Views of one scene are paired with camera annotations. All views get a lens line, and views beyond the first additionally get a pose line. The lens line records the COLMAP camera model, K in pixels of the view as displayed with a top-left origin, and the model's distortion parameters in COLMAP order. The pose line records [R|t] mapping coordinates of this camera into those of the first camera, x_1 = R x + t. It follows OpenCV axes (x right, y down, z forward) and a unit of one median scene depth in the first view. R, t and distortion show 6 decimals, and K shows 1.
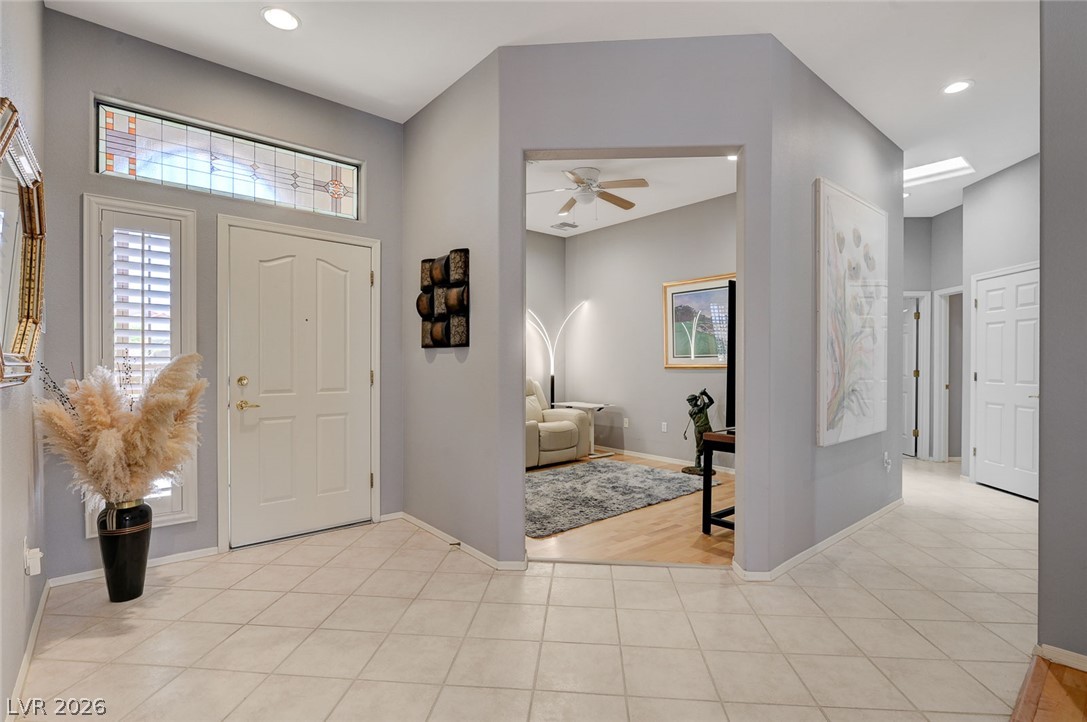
lens RADIAL K [[516.3, 0, 544.2], [0, 516.3, 367.2], [0, 0, 1]] dist [-0.002246, -0.000147]
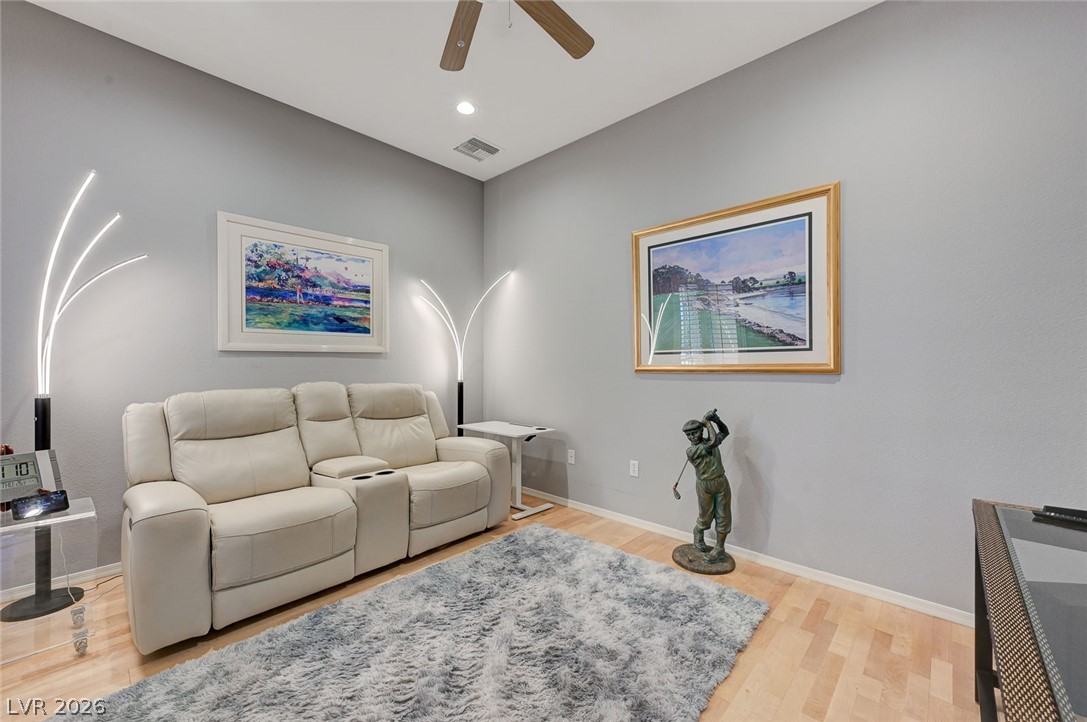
lens RADIAL K [[436.6, 0, 547.1], [0, 436.6, 368.0], [0, 0, 1]] dist [-0.007436, 0.000275]
pose [[0.993354, 0.001145, 0.115094, 0.072254], [-0.001073, 0.999999, -0.000687, -0.001827], [-0.115095, 0.000559, 0.993354, 0.507386]]
